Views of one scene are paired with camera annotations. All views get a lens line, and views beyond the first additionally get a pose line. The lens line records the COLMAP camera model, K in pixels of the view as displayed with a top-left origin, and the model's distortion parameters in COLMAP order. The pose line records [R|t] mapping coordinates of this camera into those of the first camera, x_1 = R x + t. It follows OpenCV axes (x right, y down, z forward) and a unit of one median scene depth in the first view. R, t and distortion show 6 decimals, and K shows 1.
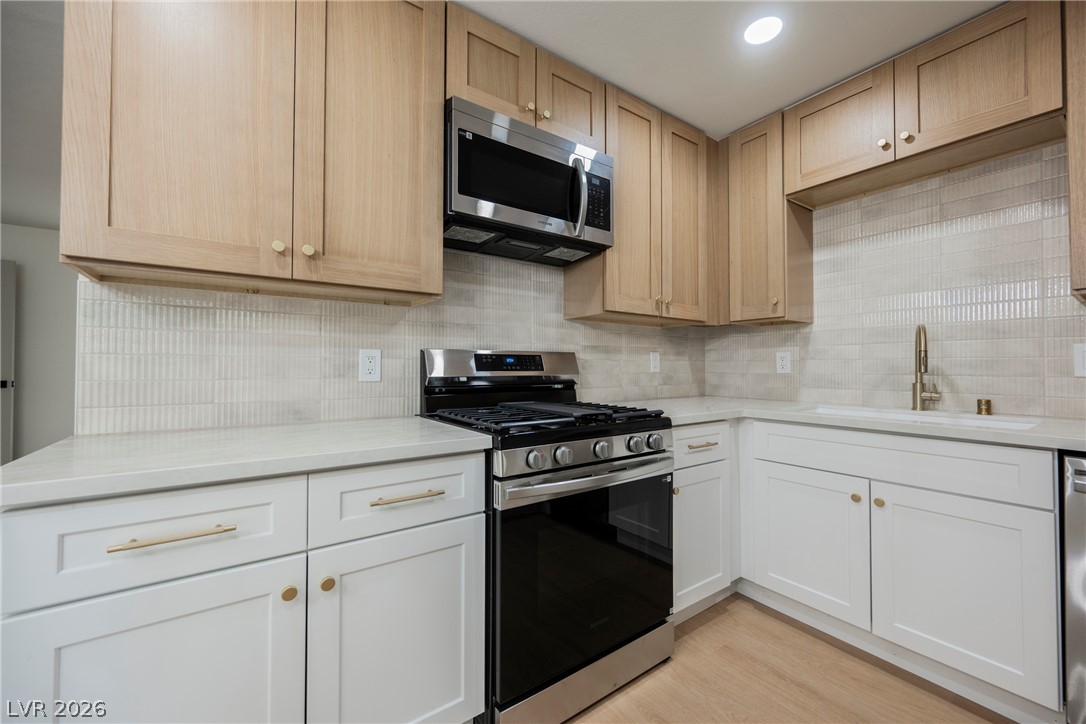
lens RADIAL K [[435.2, 0, 553.5], [0, 435.2, 362.1], [0, 0, 1]] dist [0.000832, 0.000098]
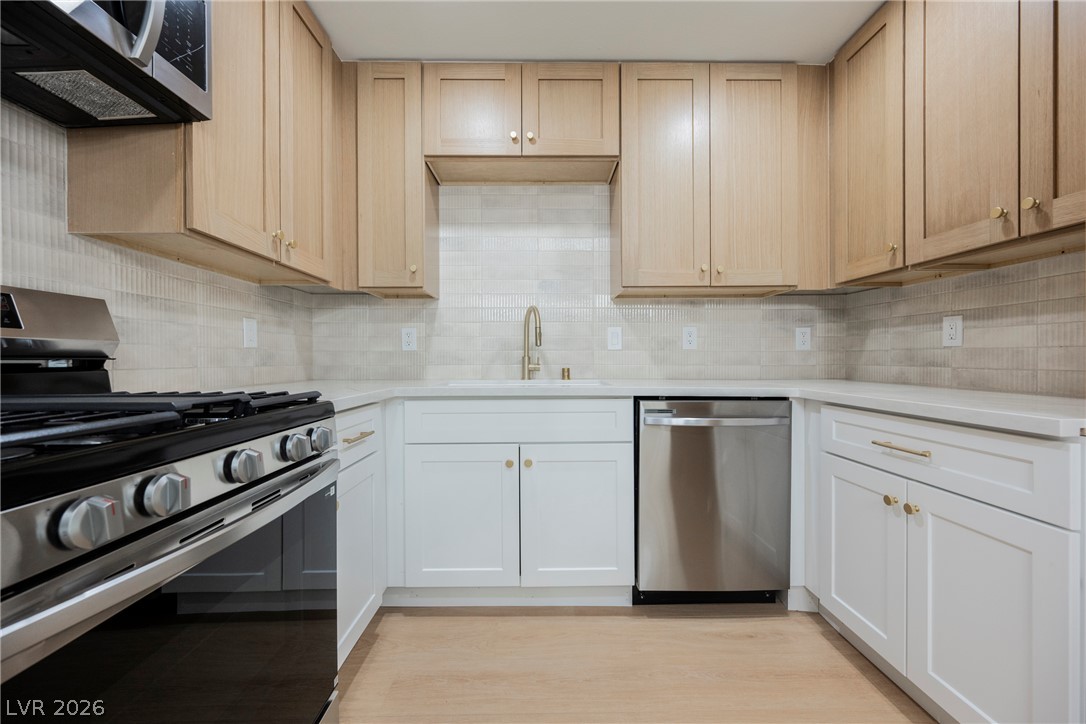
lens RADIAL K [[429.5, 0, 547.5], [0, 429.5, 361.4], [0, 0, 1]] dist [-0.000009, -0.000161]
pose [[0.573515, -0.006549, 0.819169, -0.073471], [-0.004745, 0.999925, 0.011316, 0.046203], [-0.819181, -0.010377, 0.573441, 0.280581]]
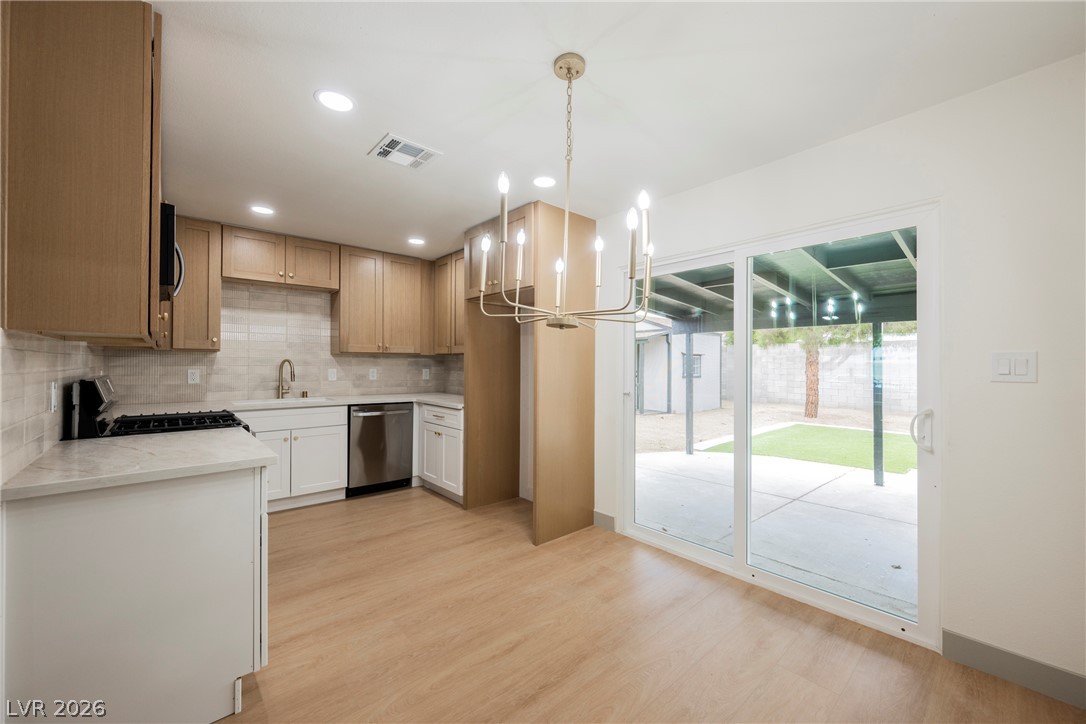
lens RADIAL K [[418.0, 0, 543.0], [0, 418.0, 362.0], [0, 0, 1]] dist [0.000821, -0.000041]
pose [[-0.094967, 0.004523, 0.995470, -1.273779], [-0.016860, 0.999839, -0.006151, -0.074988], [-0.995338, -0.017368, -0.094875, -0.077748]]
